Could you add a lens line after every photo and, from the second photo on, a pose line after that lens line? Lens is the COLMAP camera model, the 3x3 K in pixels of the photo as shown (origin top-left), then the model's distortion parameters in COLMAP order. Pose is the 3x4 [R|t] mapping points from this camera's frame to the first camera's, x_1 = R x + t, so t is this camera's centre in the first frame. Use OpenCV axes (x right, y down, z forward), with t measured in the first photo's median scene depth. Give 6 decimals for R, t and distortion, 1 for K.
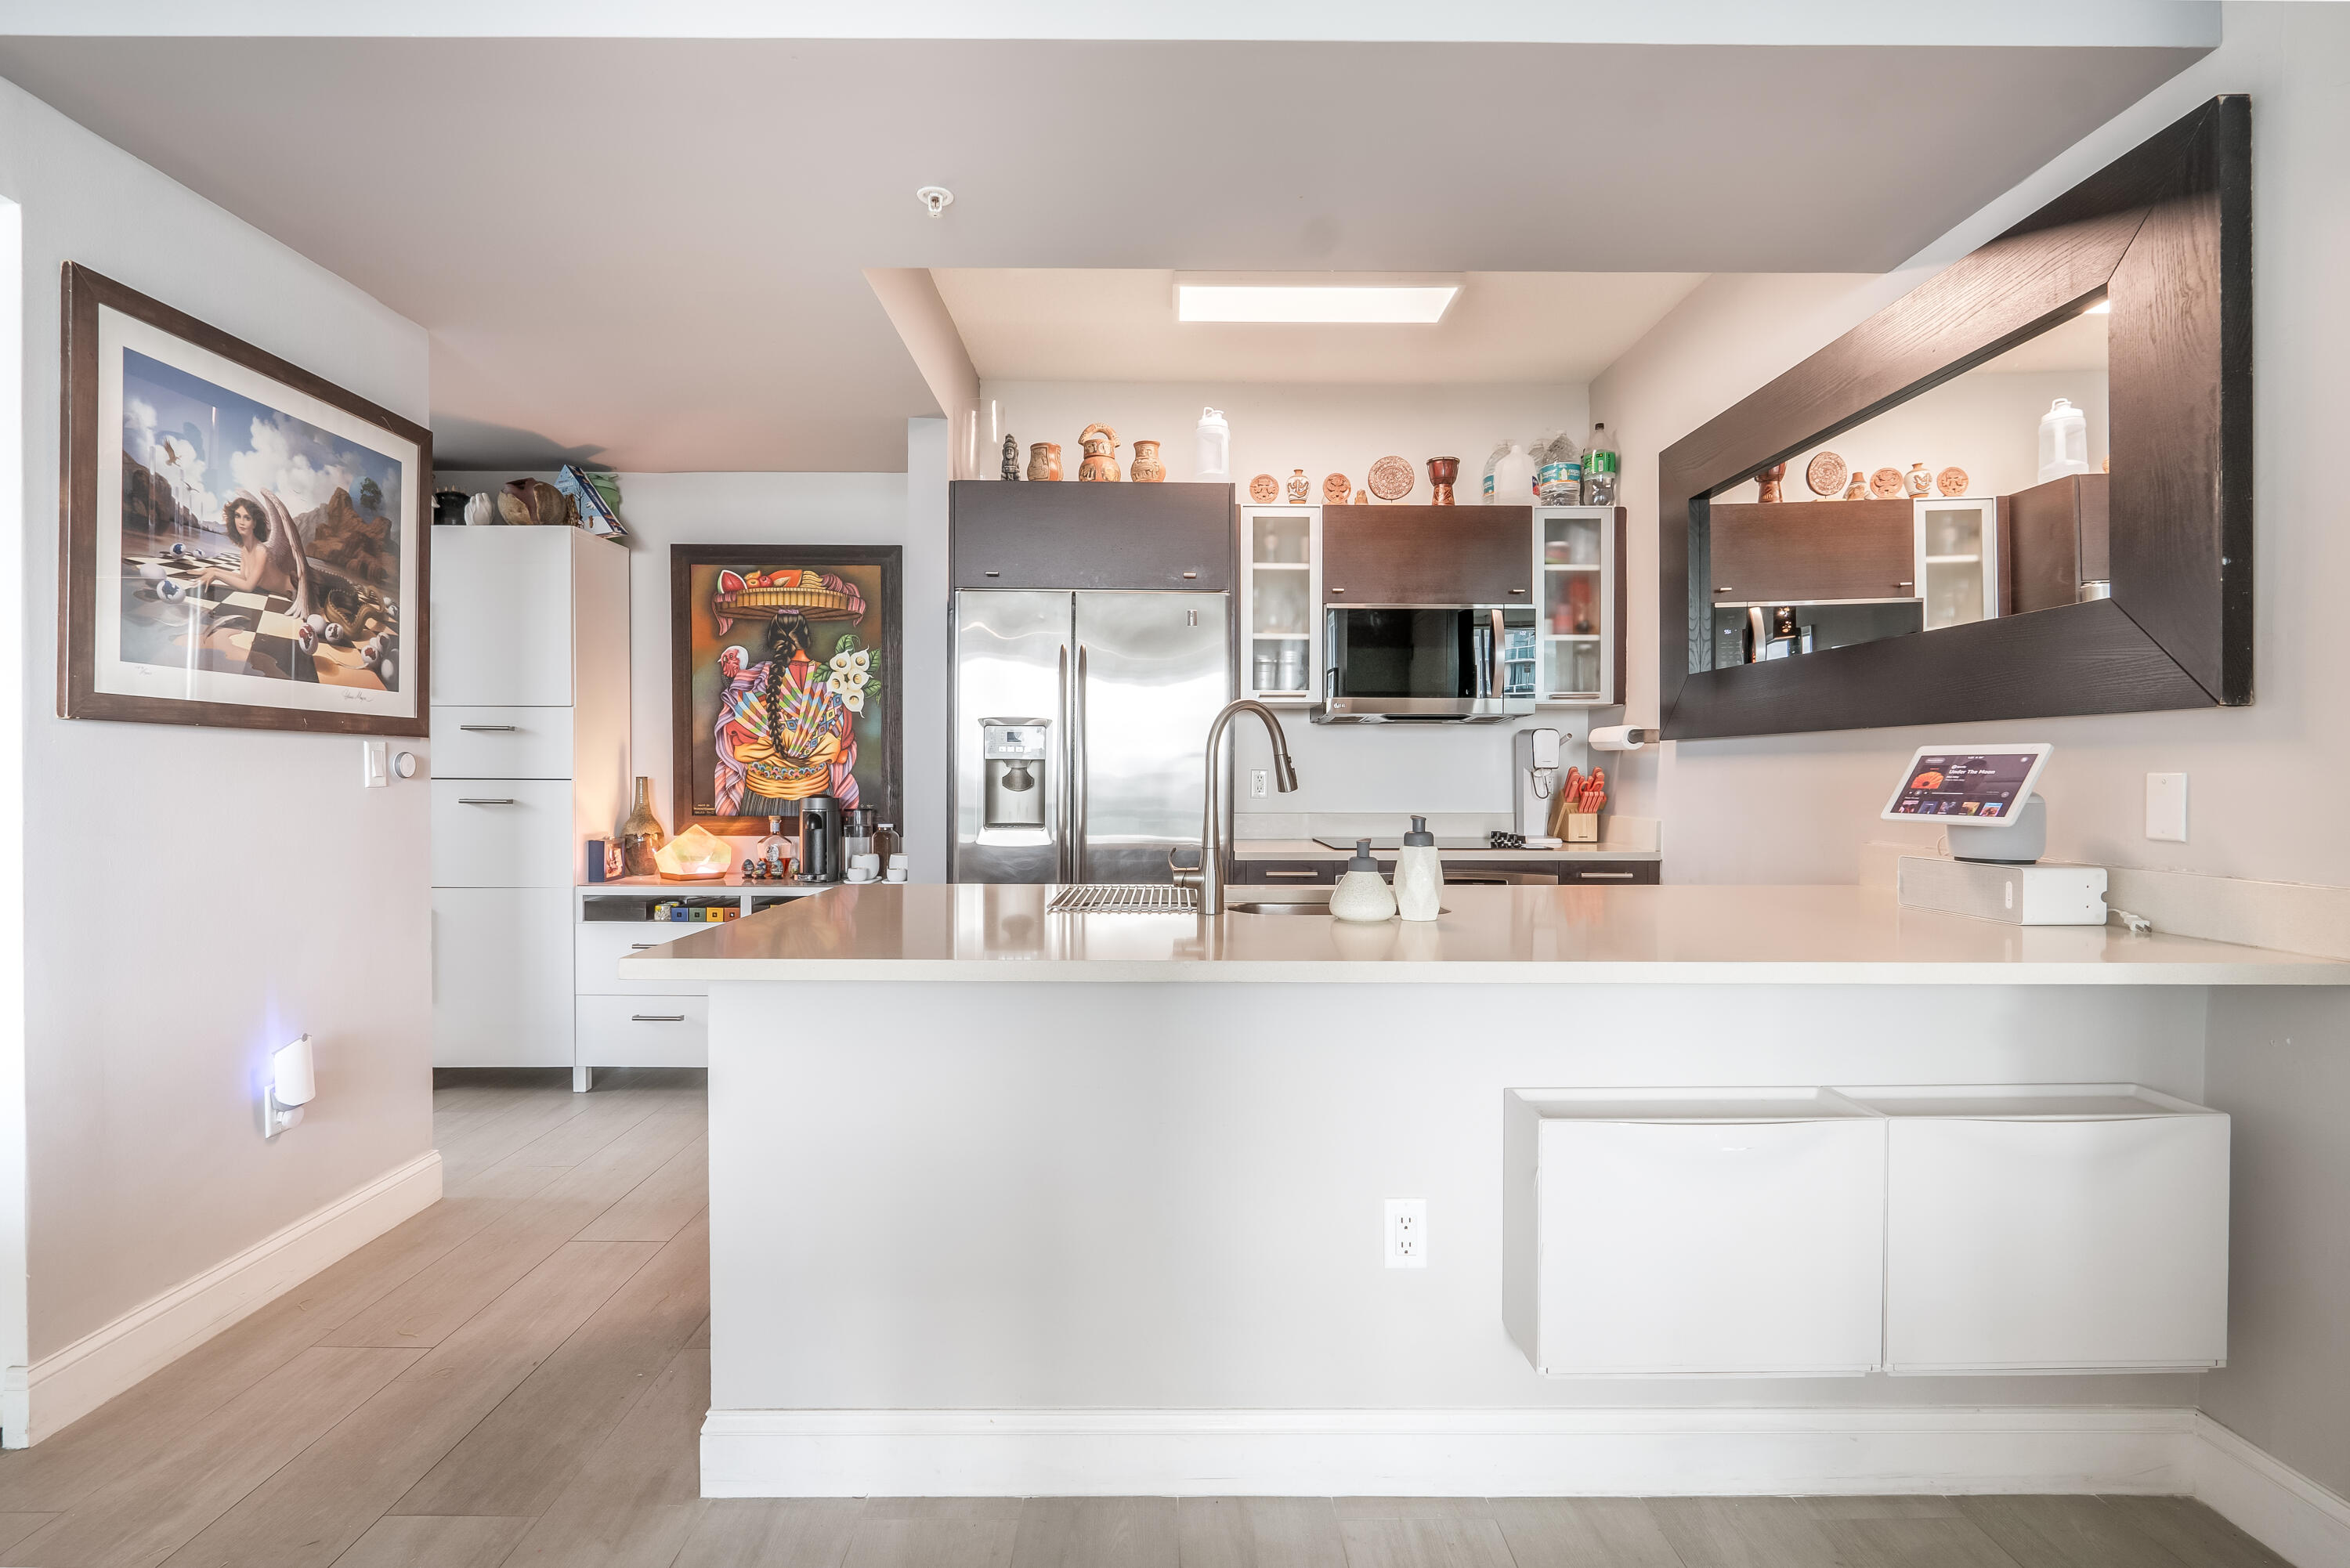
lens RADIAL K [[1084.1, 0, 1167.7], [0, 1084.1, 783.9], [0, 0, 1]] dist [-0.013797, 0.002924]
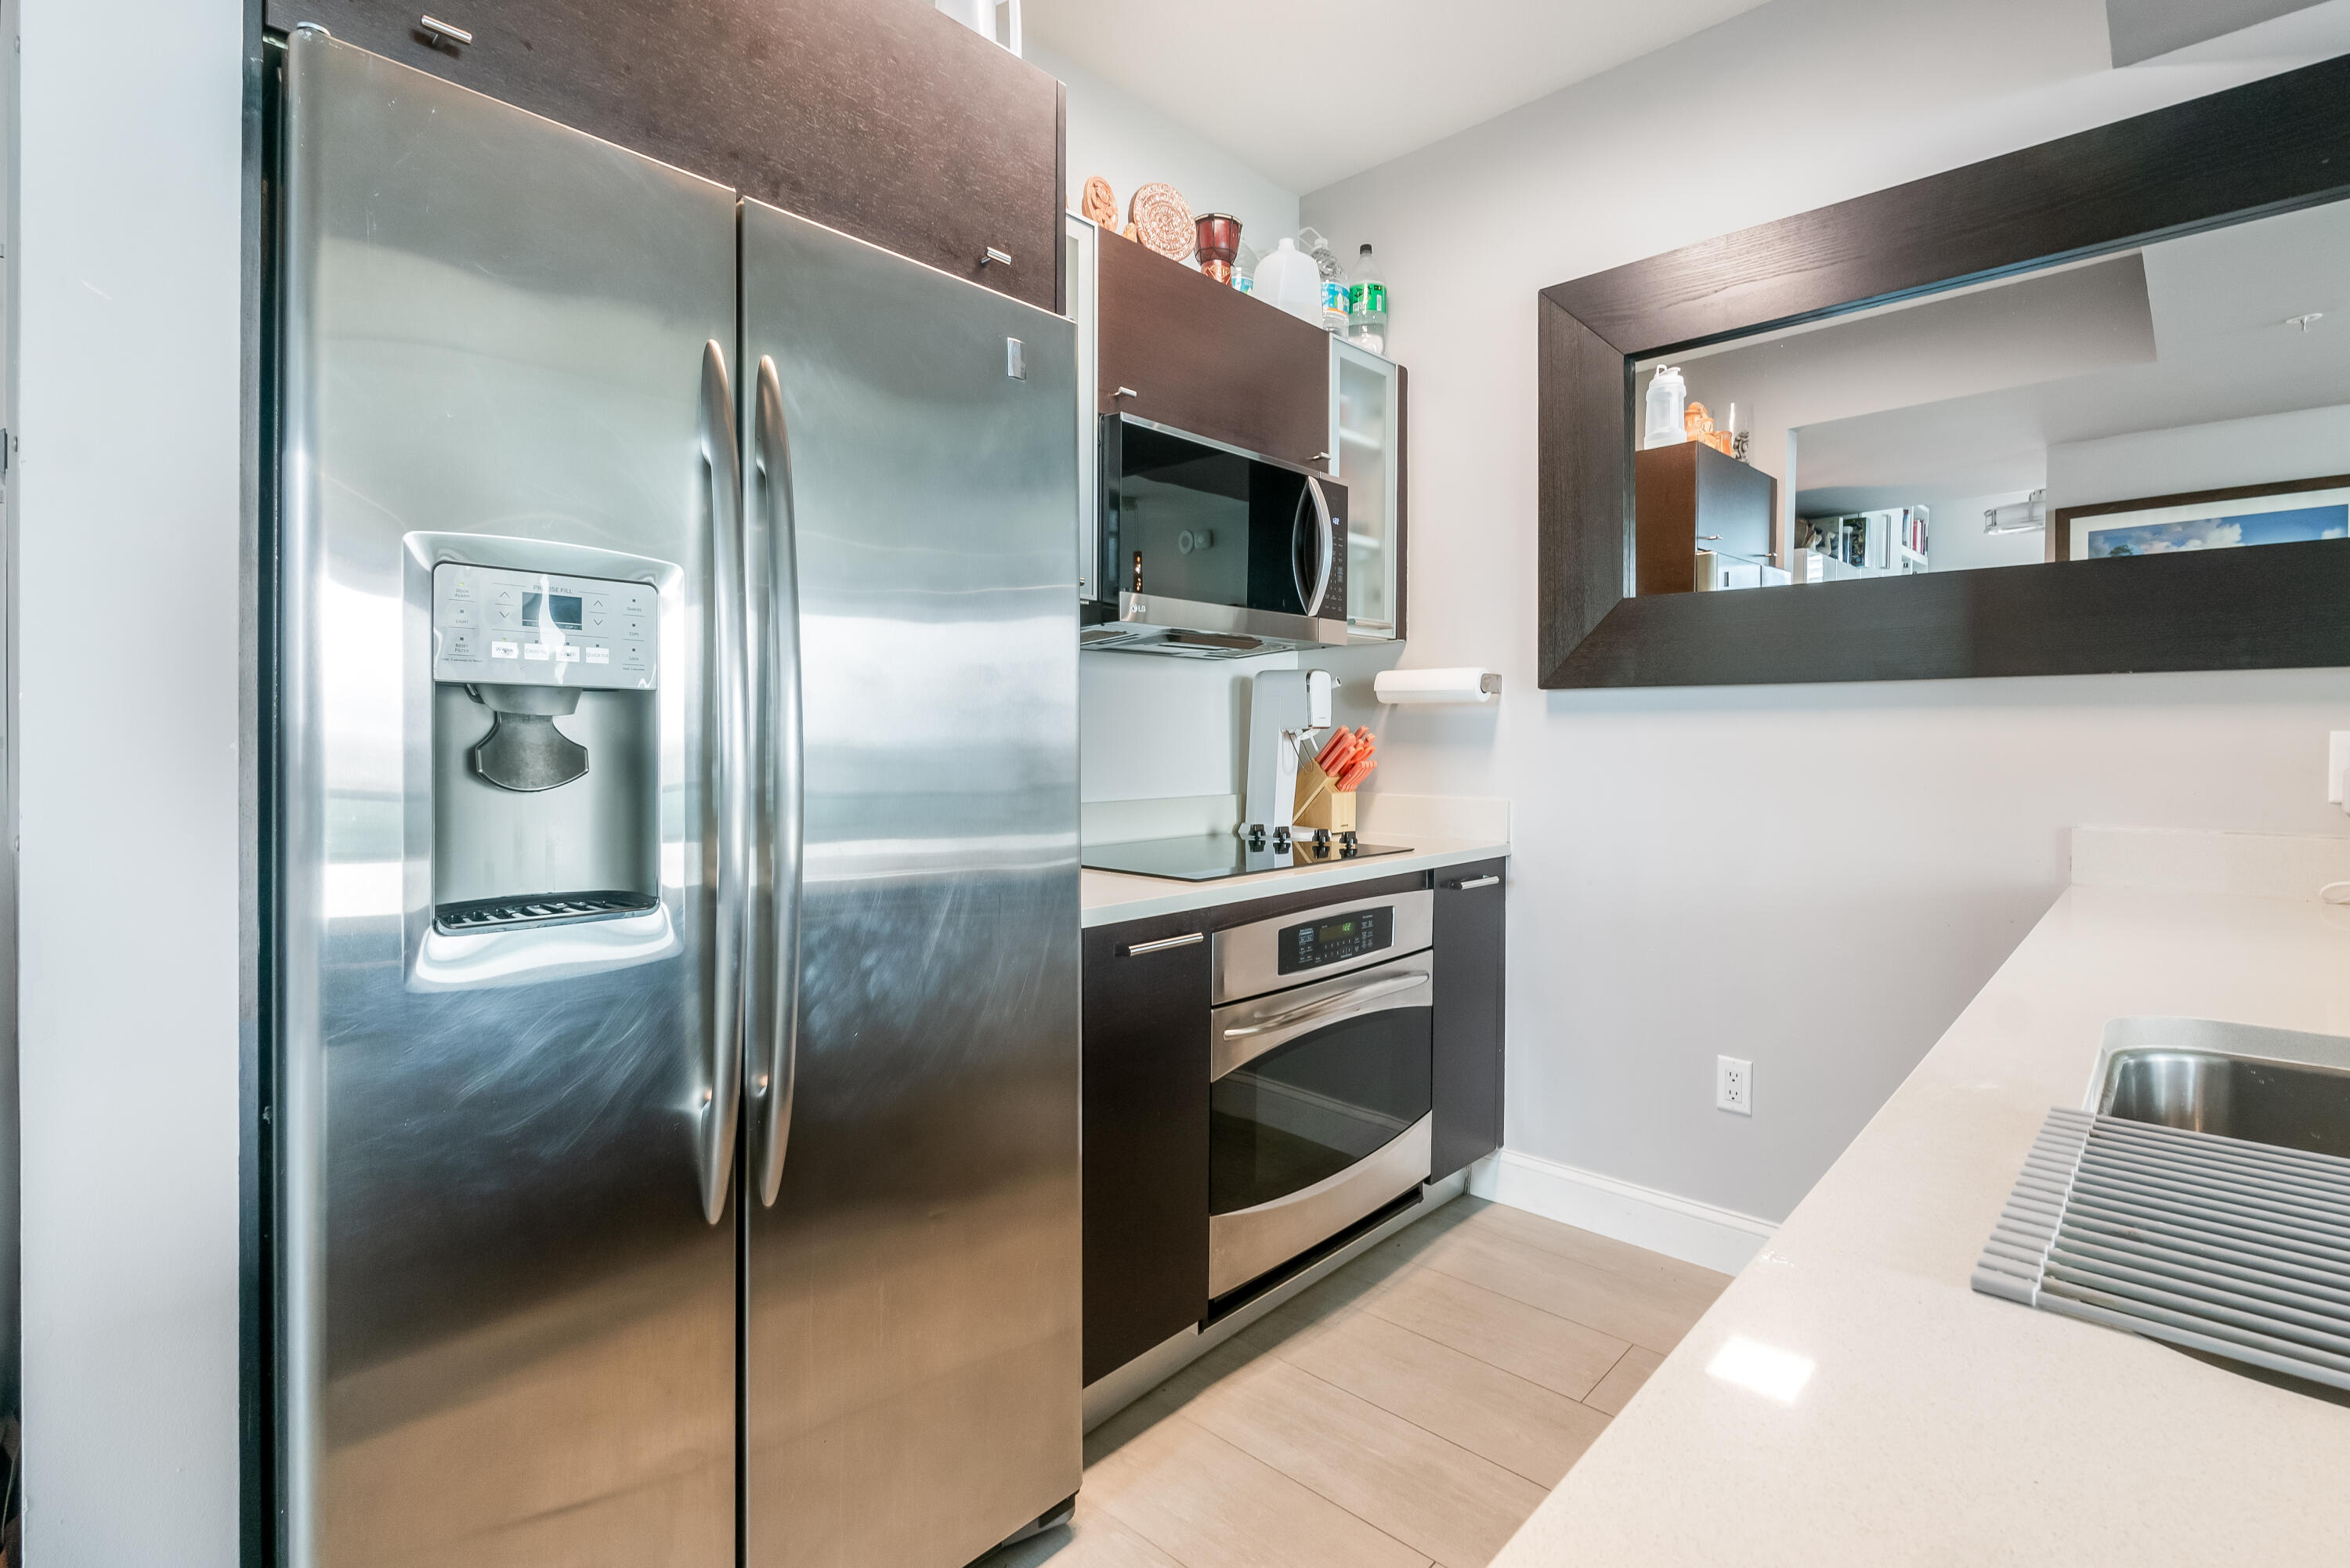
lens RADIAL K [[1084.1, 0, 1157.7], [0, 1084.1, 755.7], [0, 0, 1]] dist [-0.013797, 0.002924]
pose [[0.694616, -0.010367, 0.719306, -0.239640], [0.005486, 0.999943, 0.009115, -0.005053], [-0.719360, -0.002385, 0.694633, 0.684767]]
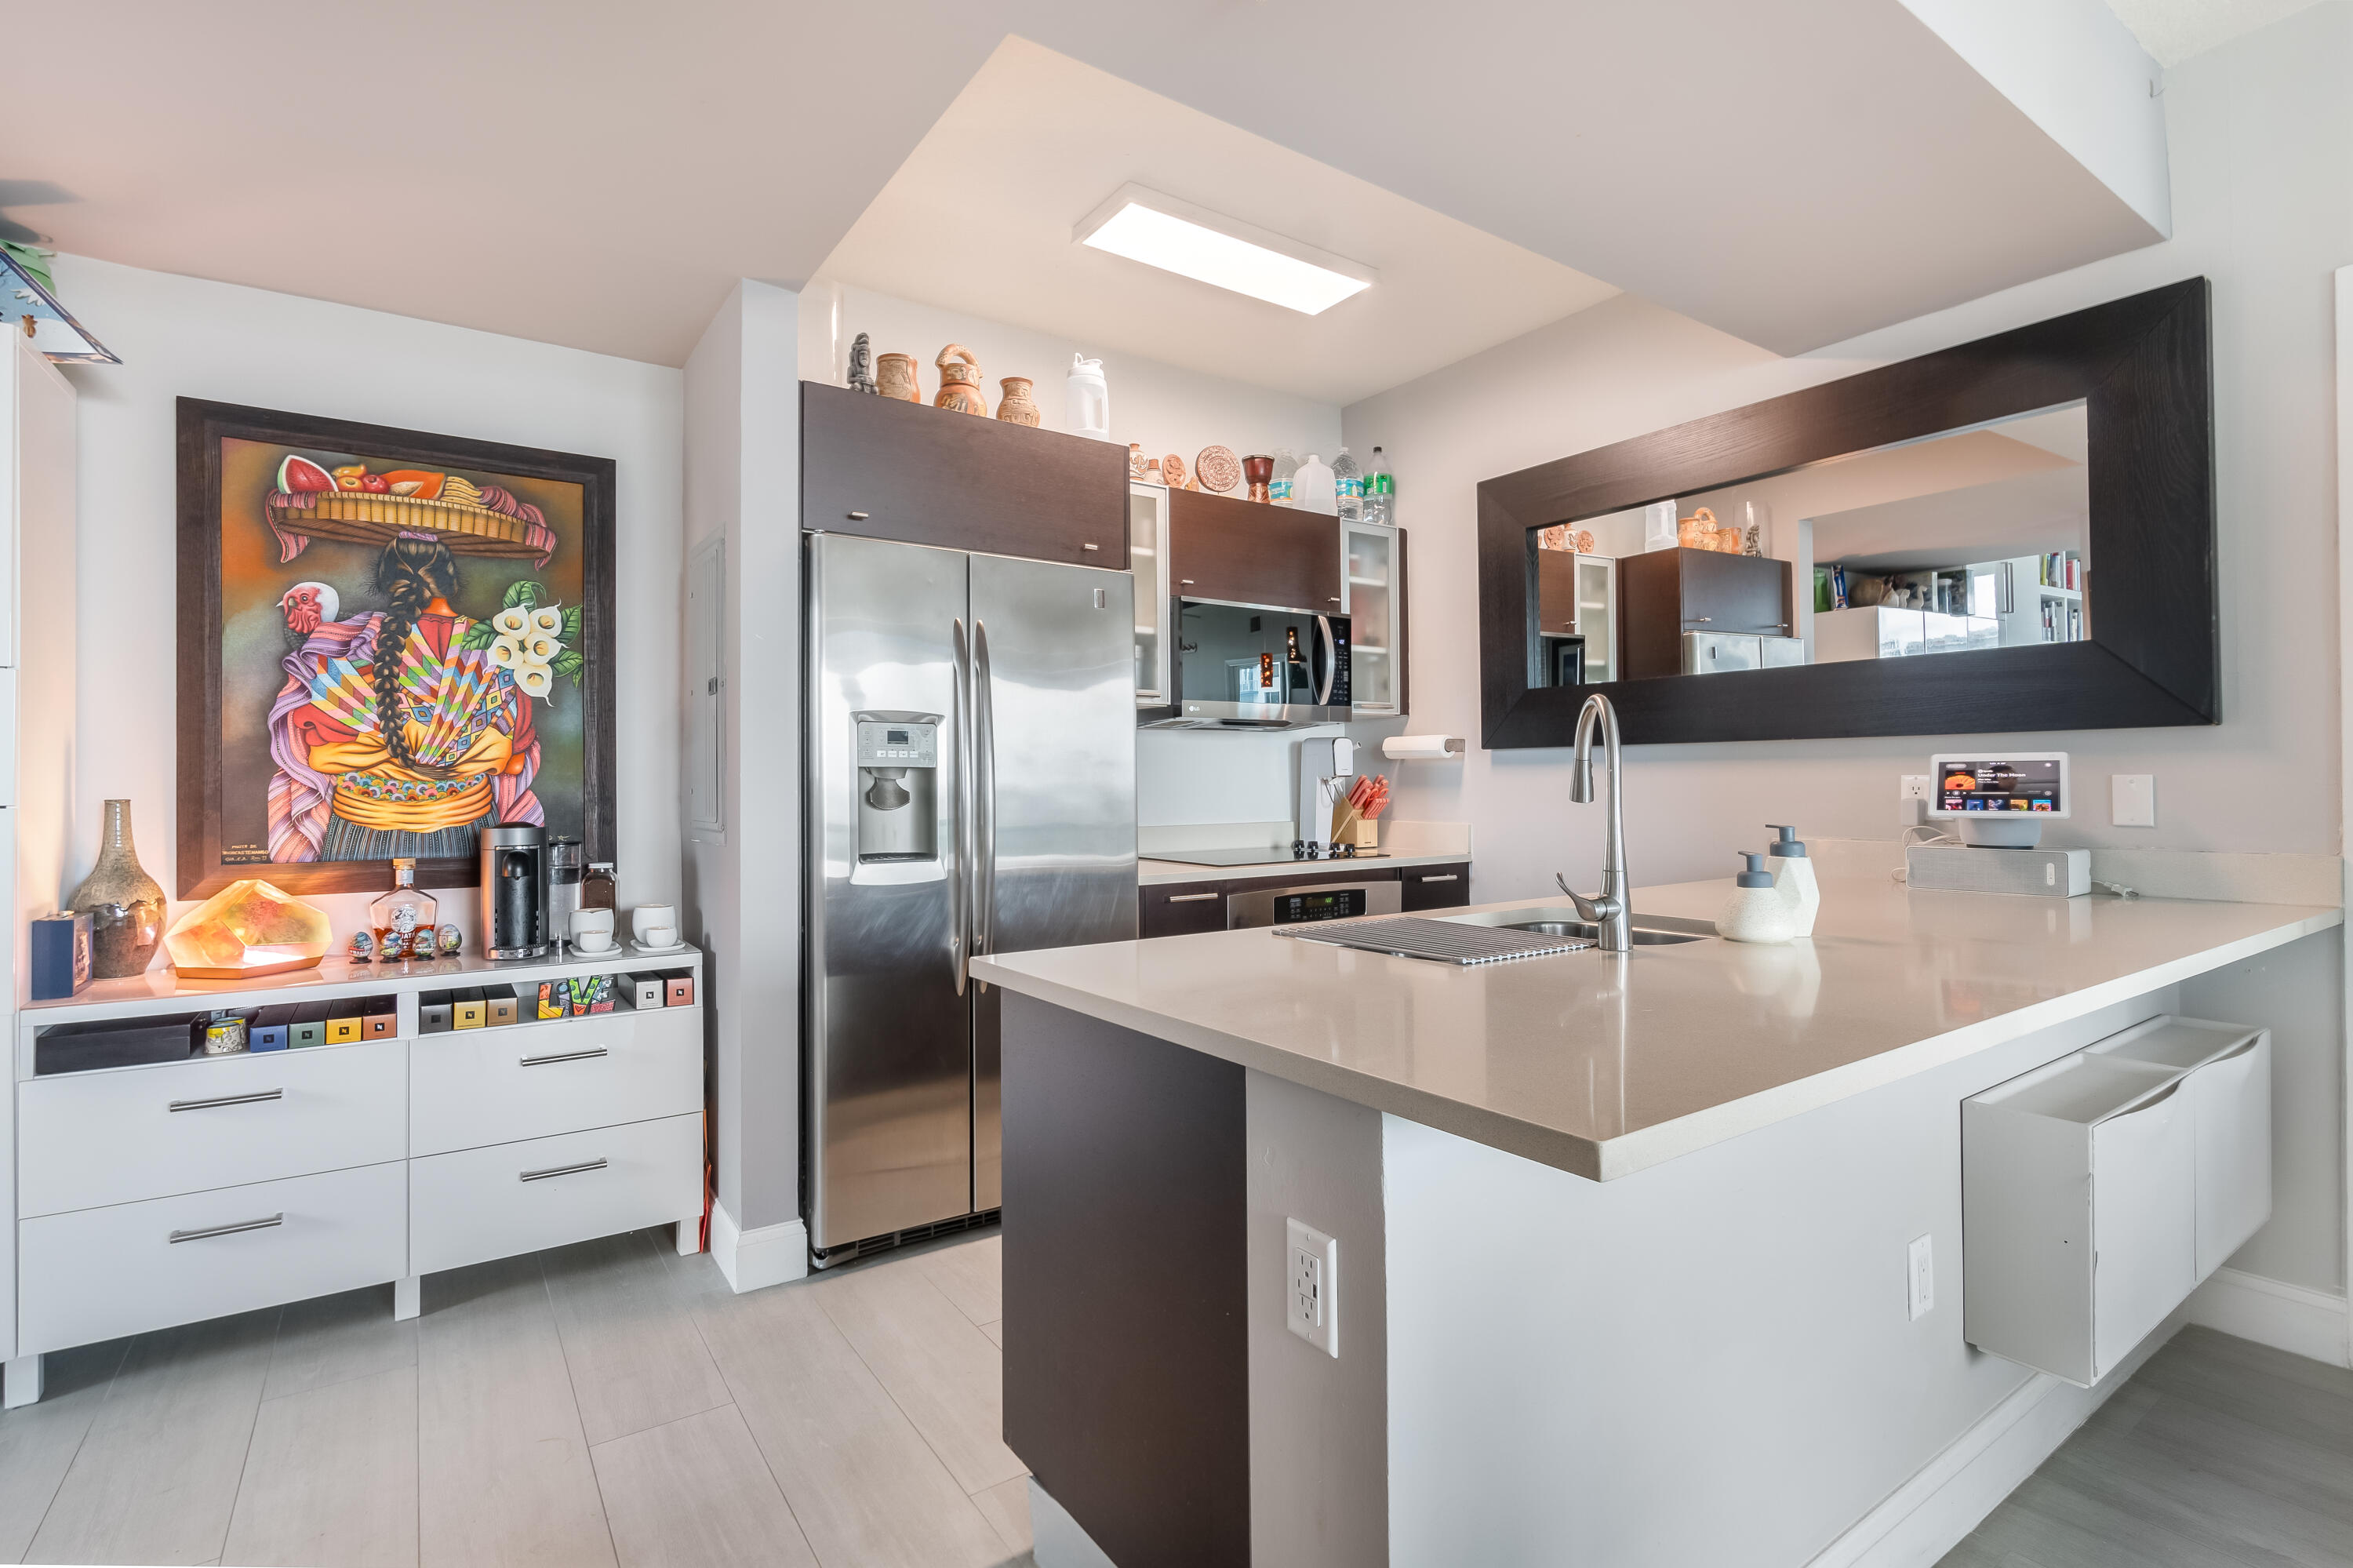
lens RADIAL K [[1085.6, 0, 1154.6], [0, 1085.6, 772.5], [0, 0, 1]] dist [-0.013797, 0.002924]
pose [[0.834094, -0.002720, 0.551616, -0.408745], [0.014394, 0.999755, -0.016836, -0.004218], [-0.551435, 0.021983, 0.833928, 0.284710]]
